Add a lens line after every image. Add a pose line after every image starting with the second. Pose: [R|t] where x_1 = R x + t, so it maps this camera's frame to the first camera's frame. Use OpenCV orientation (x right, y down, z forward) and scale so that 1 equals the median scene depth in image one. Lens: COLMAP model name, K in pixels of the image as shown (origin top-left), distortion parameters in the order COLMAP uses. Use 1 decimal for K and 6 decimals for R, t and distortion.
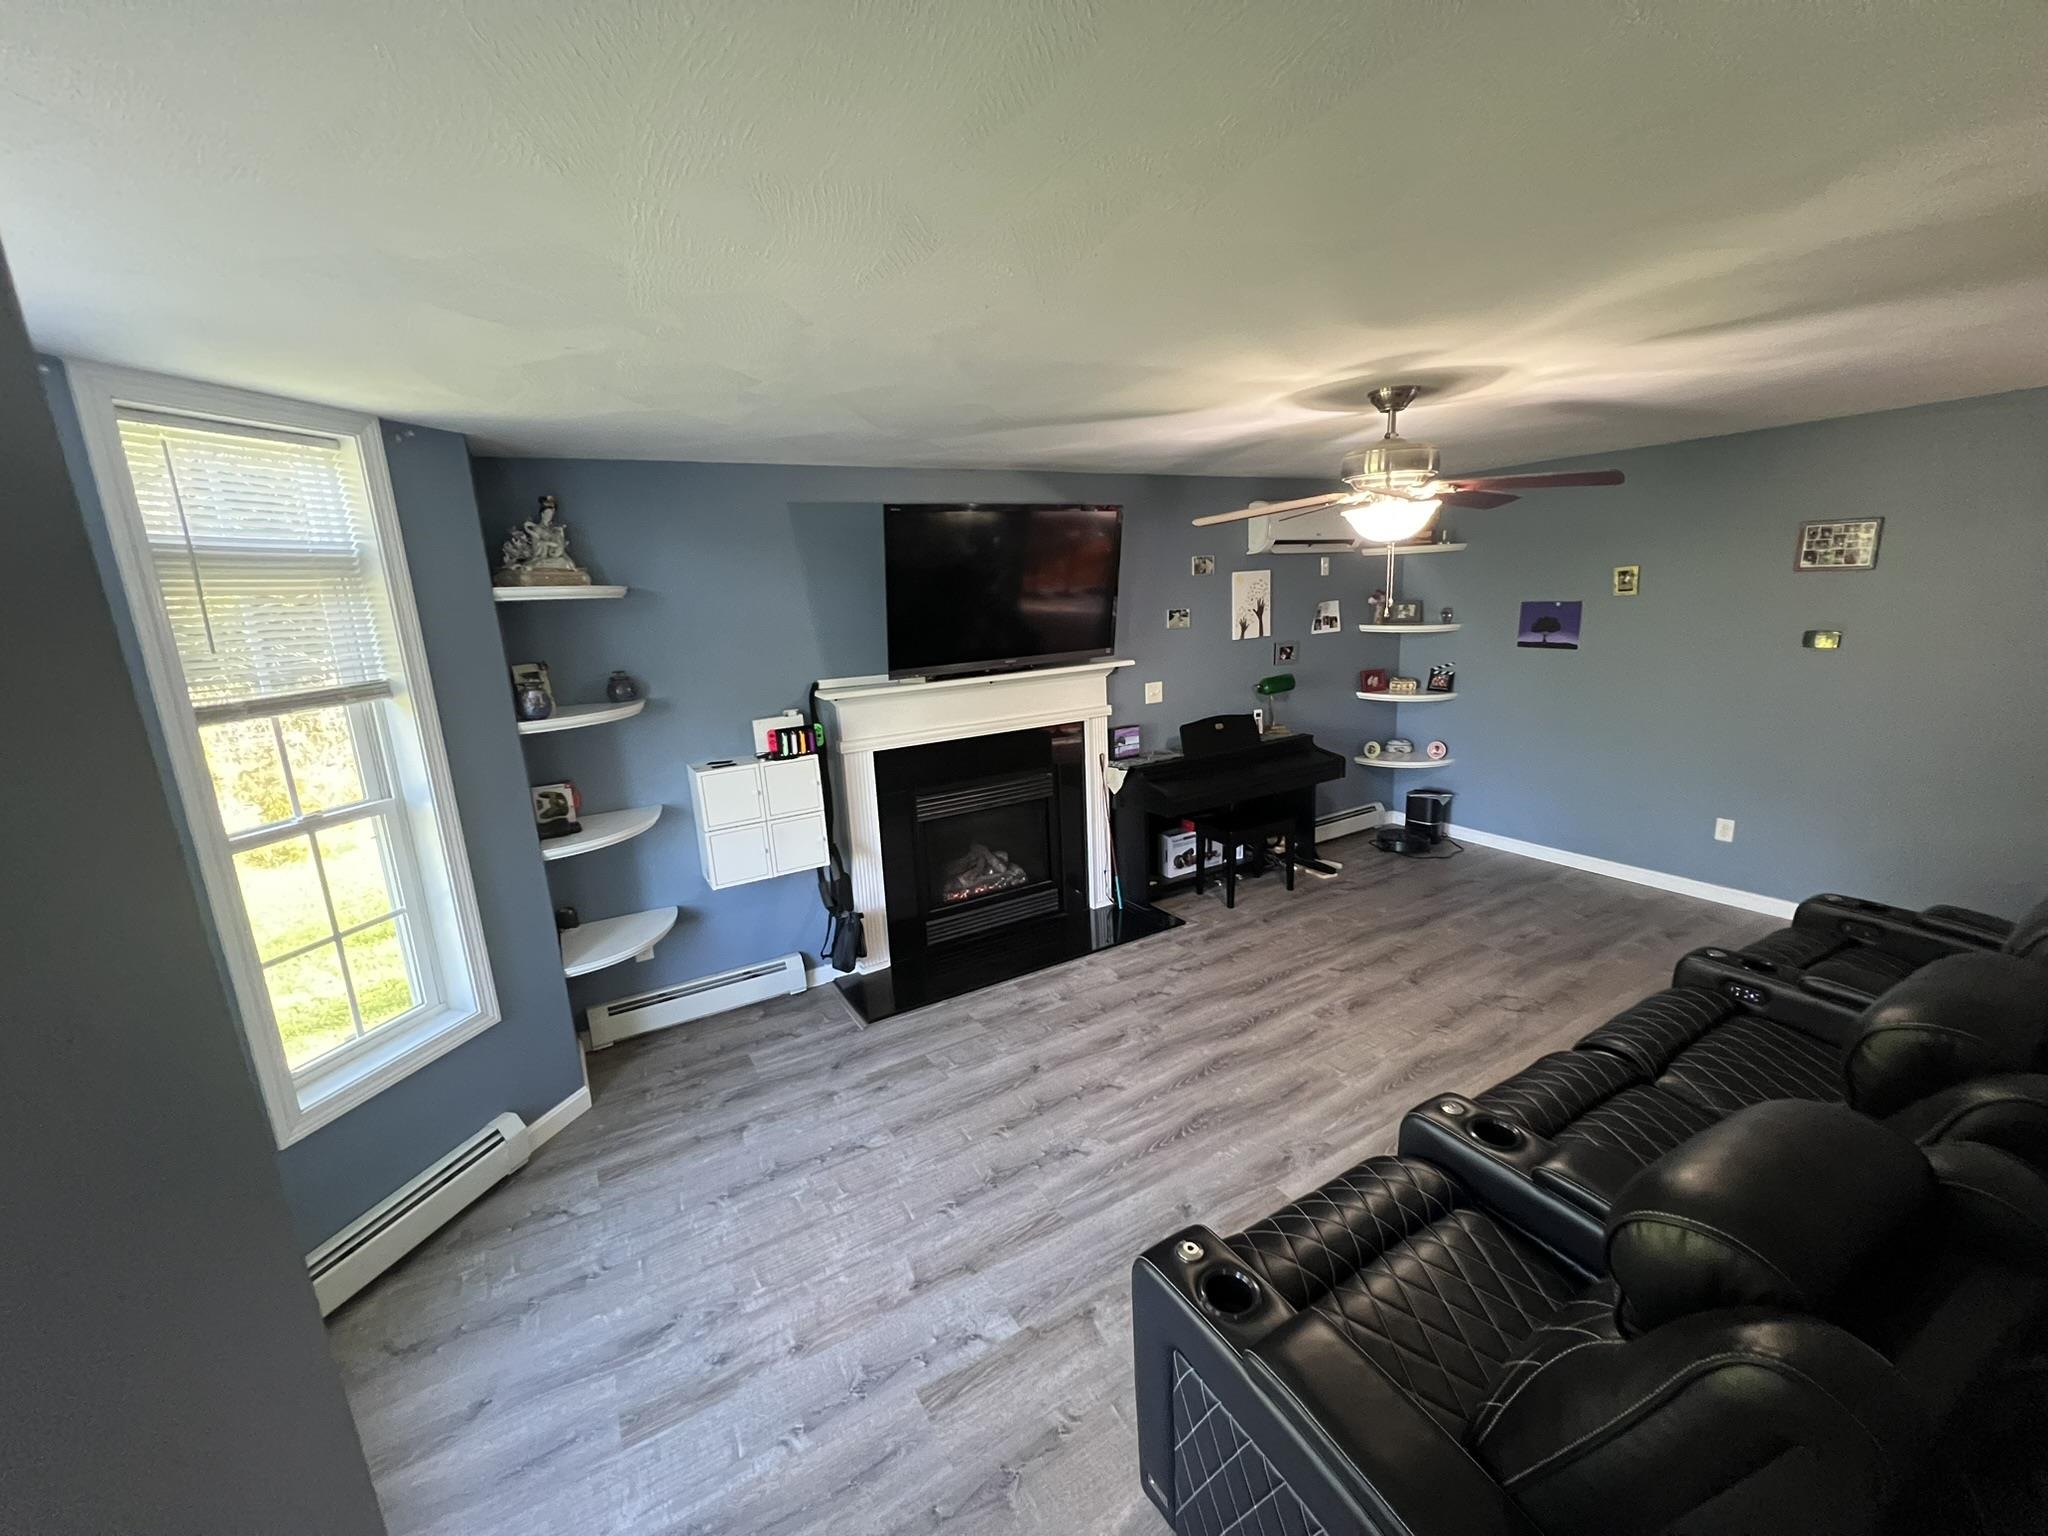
lens RADIAL K [[821.2, 0, 1017.7], [0, 821.2, 764.1], [0, 0, 1]] dist [-0.002289, 0.000401]
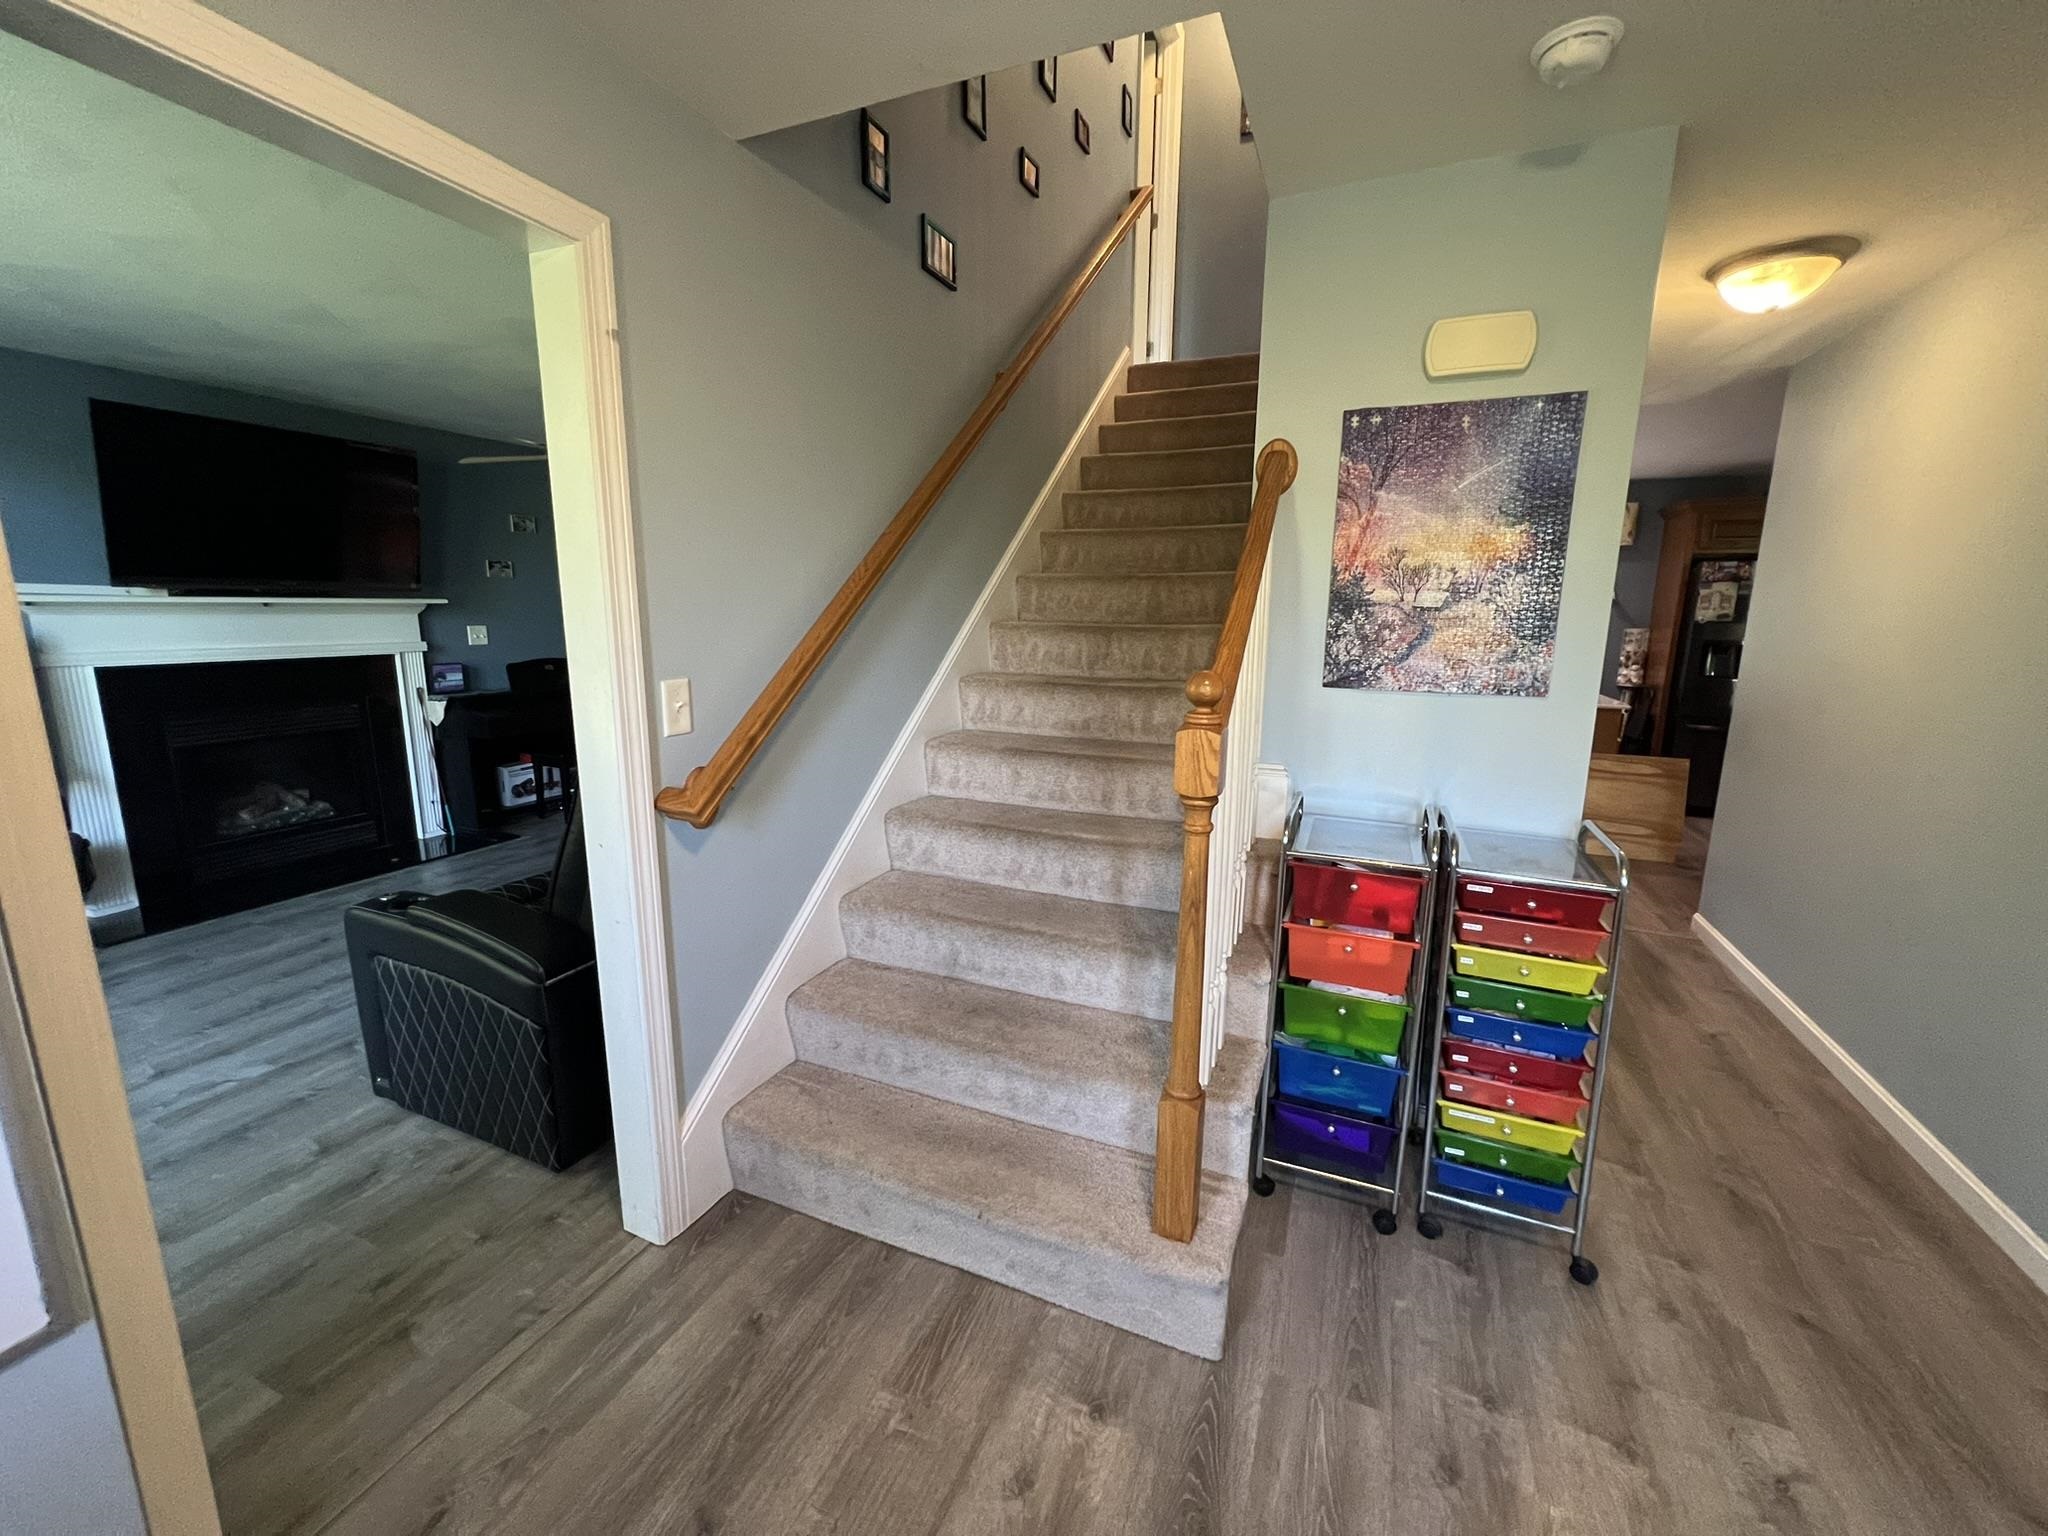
lens RADIAL K [[821.2, 0, 1020.1], [0, 821.2, 770.3], [0, 0, 1]] dist [-0.002289, 0.000401]
pose [[0.798844, -0.055643, 0.598959, 0.082434], [0.069845, 0.997558, -0.000481, 0.147339], [-0.597469, 0.042219, 0.800780, -0.299977]]
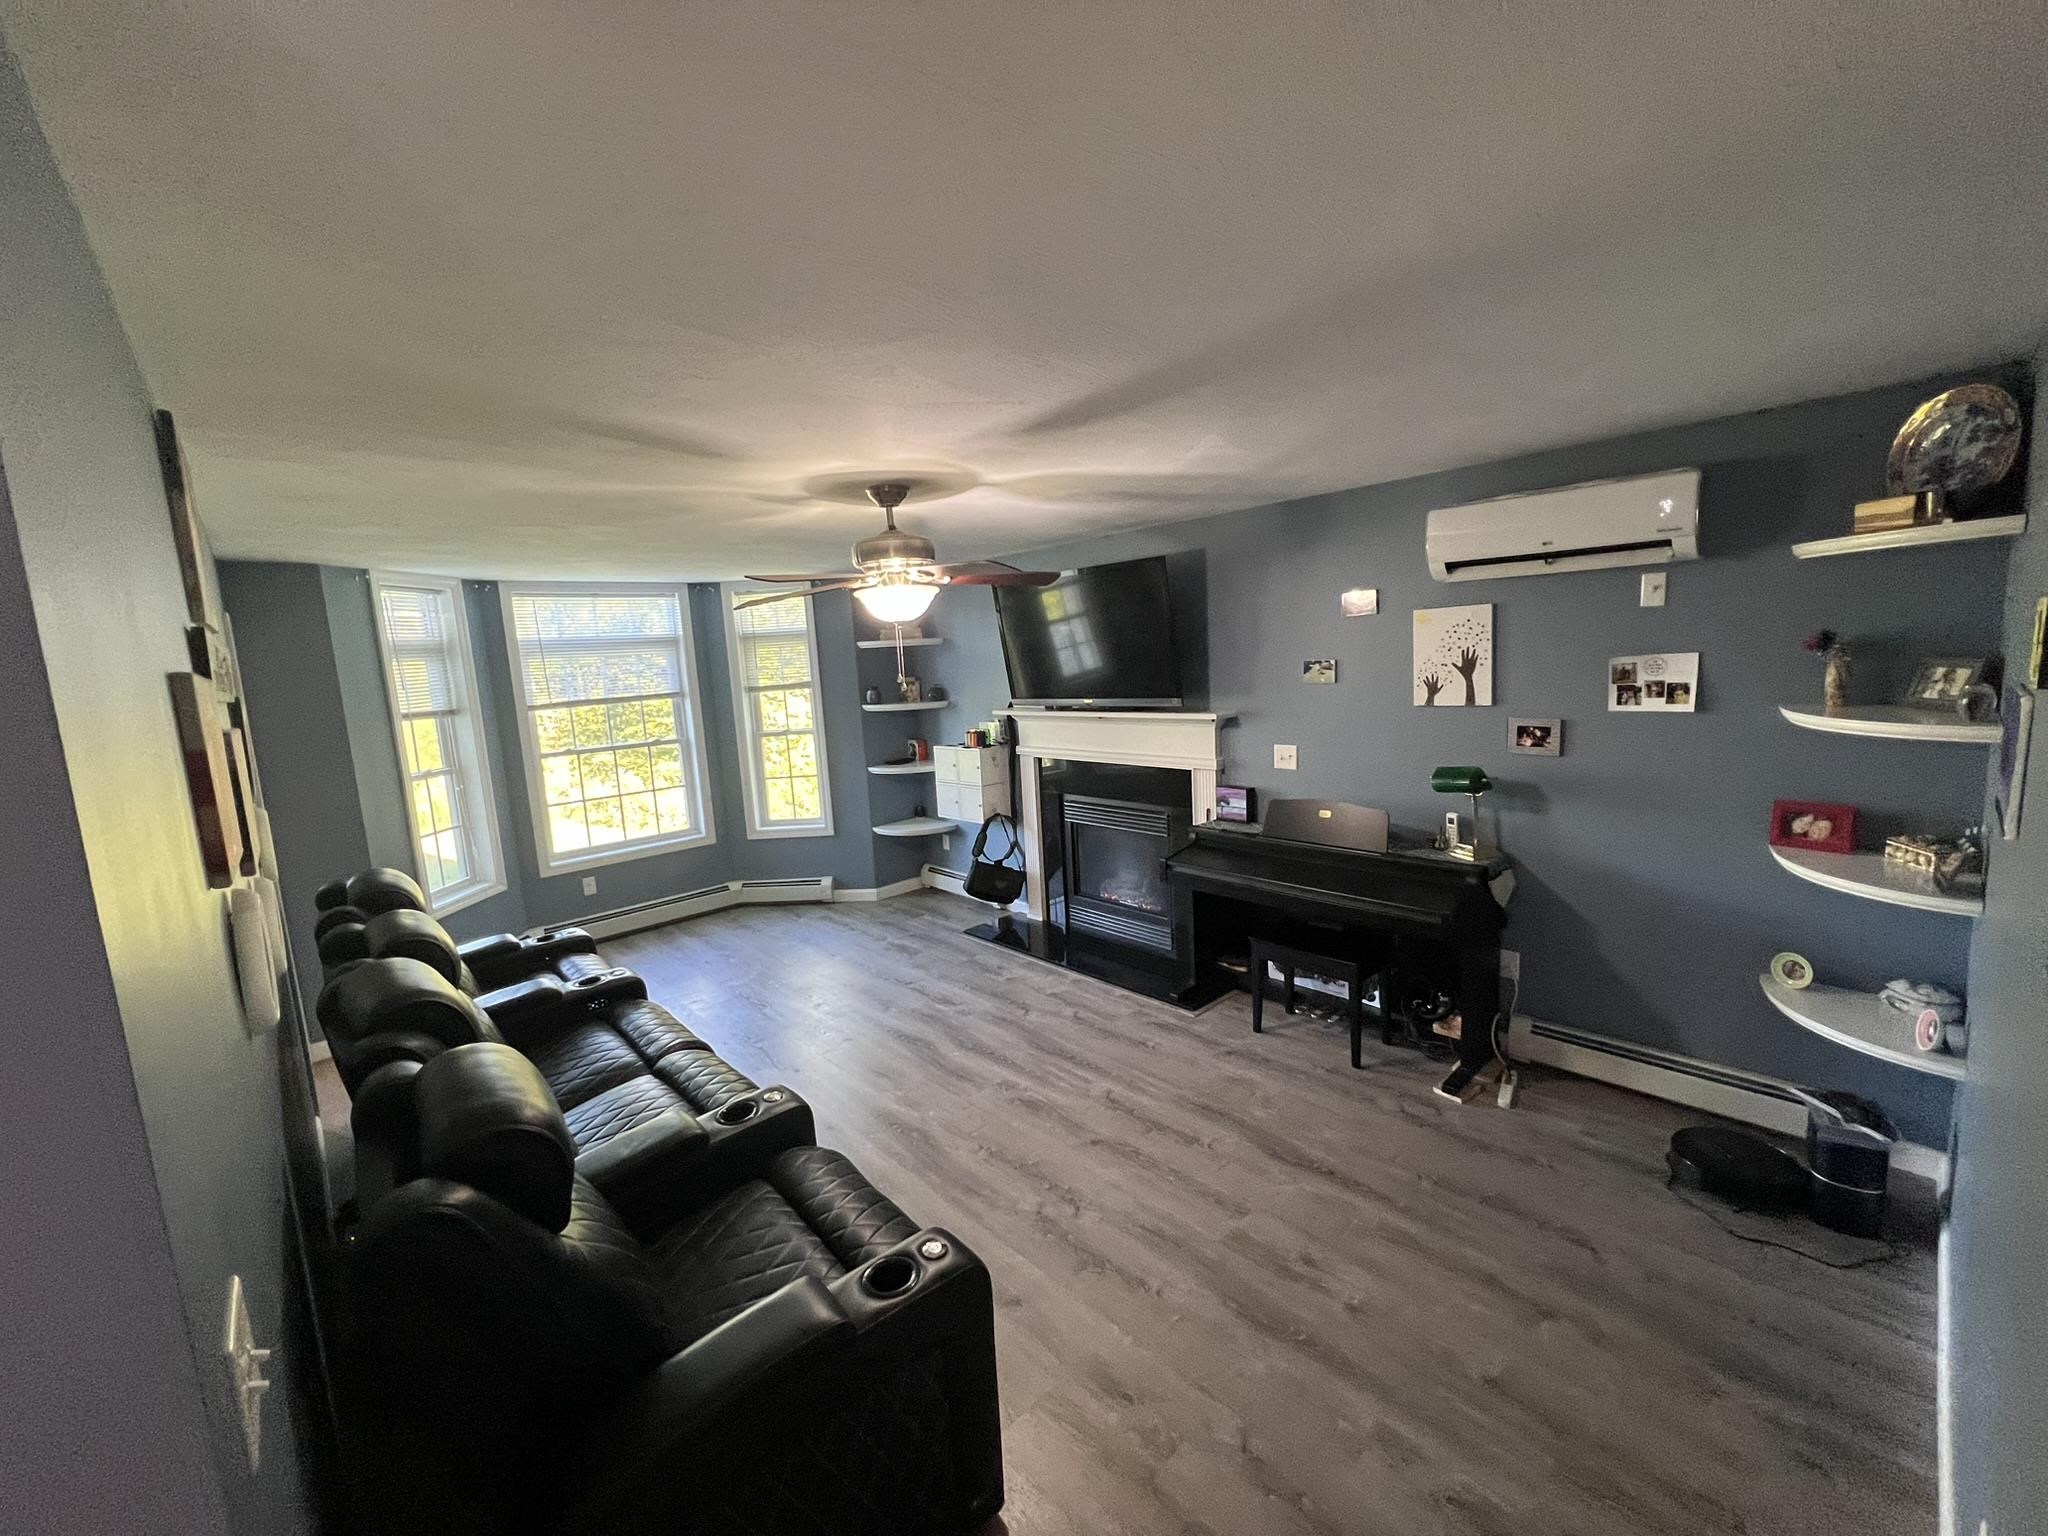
lens RADIAL K [[821.2, 0, 1033.1], [0, 821.2, 761.0], [0, 0, 1]] dist [-0.002289, 0.000401]
pose [[0.219749, 0.165115, -0.961482, 0.959033], [-0.159712, 0.978364, 0.131512, -0.158679], [0.962394, 0.124660, 0.241366, 0.570409]]
